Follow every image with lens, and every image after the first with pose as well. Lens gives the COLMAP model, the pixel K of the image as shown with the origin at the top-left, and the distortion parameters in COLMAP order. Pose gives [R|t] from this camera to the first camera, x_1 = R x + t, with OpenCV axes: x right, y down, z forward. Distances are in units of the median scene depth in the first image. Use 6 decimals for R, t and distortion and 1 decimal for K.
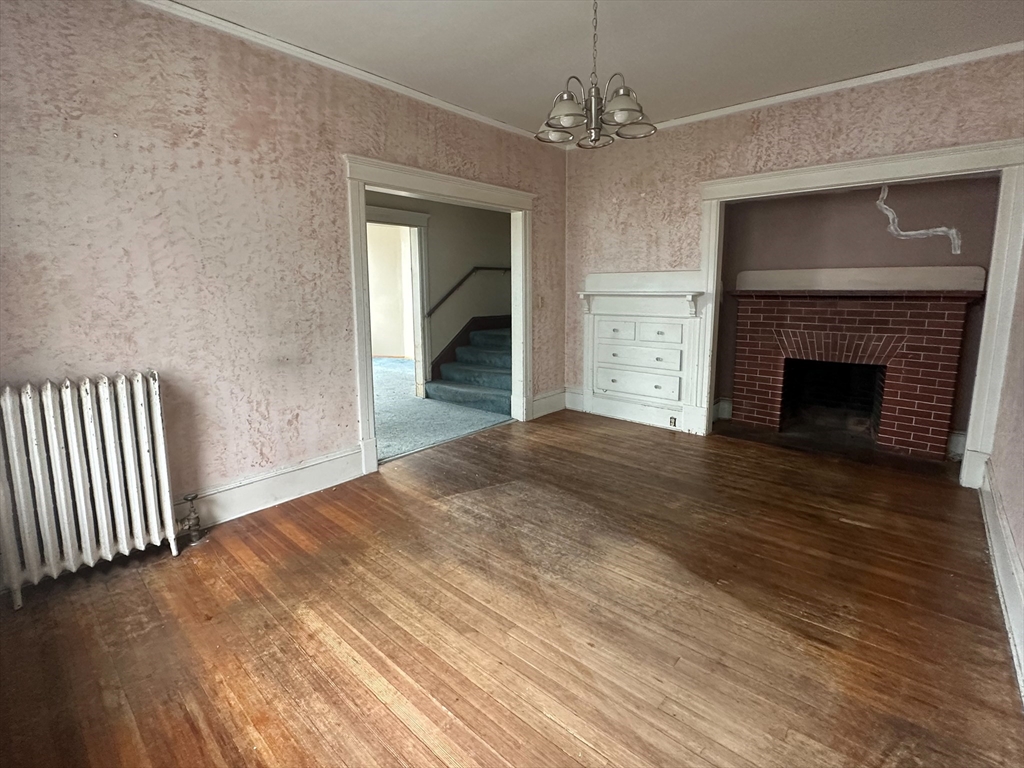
lens RADIAL K [[470.4, 0, 522.1], [0, 470.4, 366.5], [0, 0, 1]] dist [-0.019911, 0.000411]
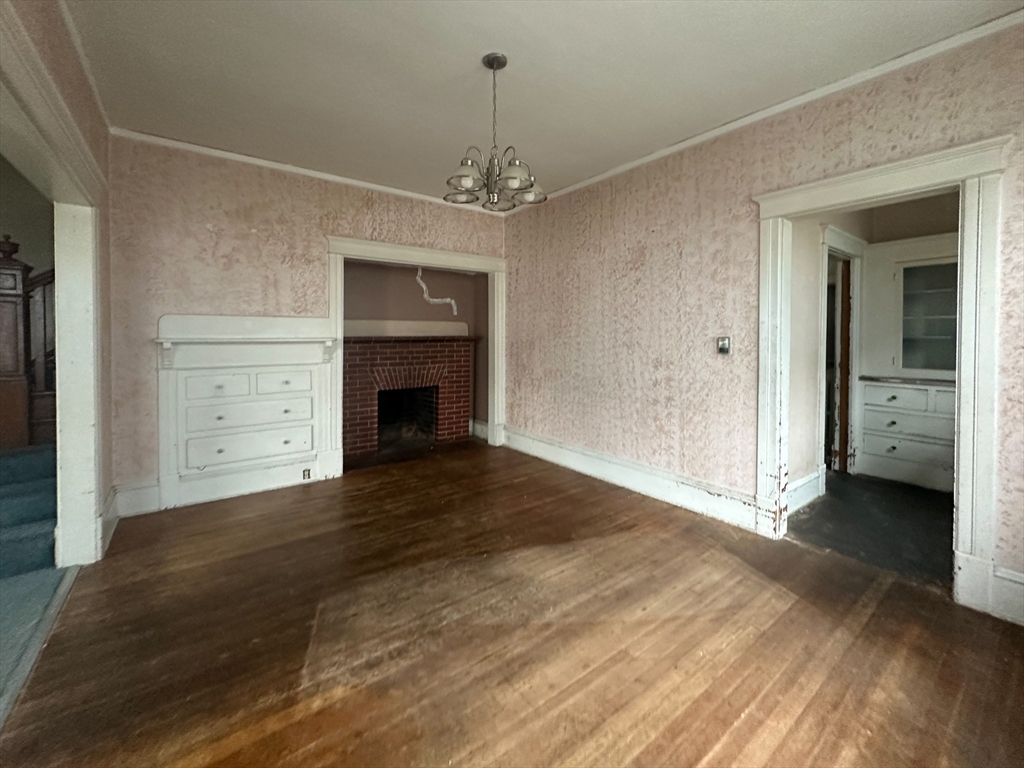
lens RADIAL K [[419.7, 0, 499.7], [0, 419.7, 346.1], [0, 0, 1]] dist [-0.000640, 0.000100]
pose [[0.227795, -0.019360, 0.973517, -0.568739], [0.161595, 0.986690, -0.018190, -0.081638], [-0.960207, 0.161459, 0.227891, 0.552631]]
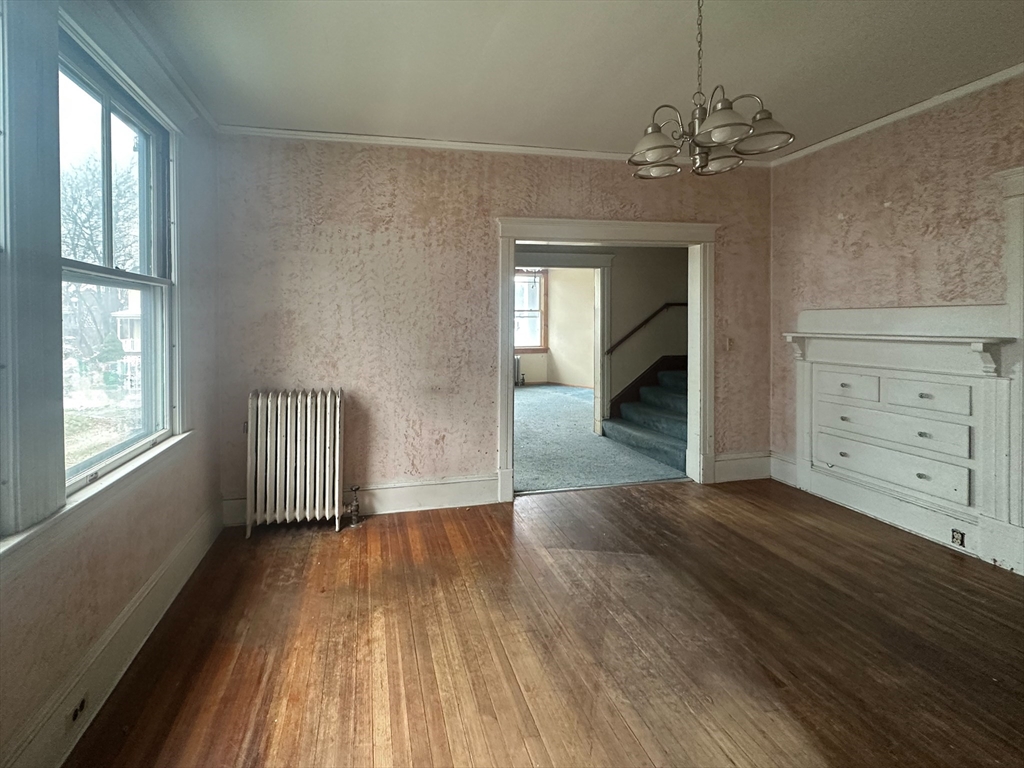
lens RADIAL K [[437.0, 0, 449.7], [0, 437.0, 331.0], [0, 0, 1]] dist [0.000039, -0.000295]
pose [[0.785034, 0.012635, -0.619324, 0.199678], [-0.097545, 0.989840, -0.103450, -0.044481], [0.611725, 0.141624, 0.778290, 0.105753]]
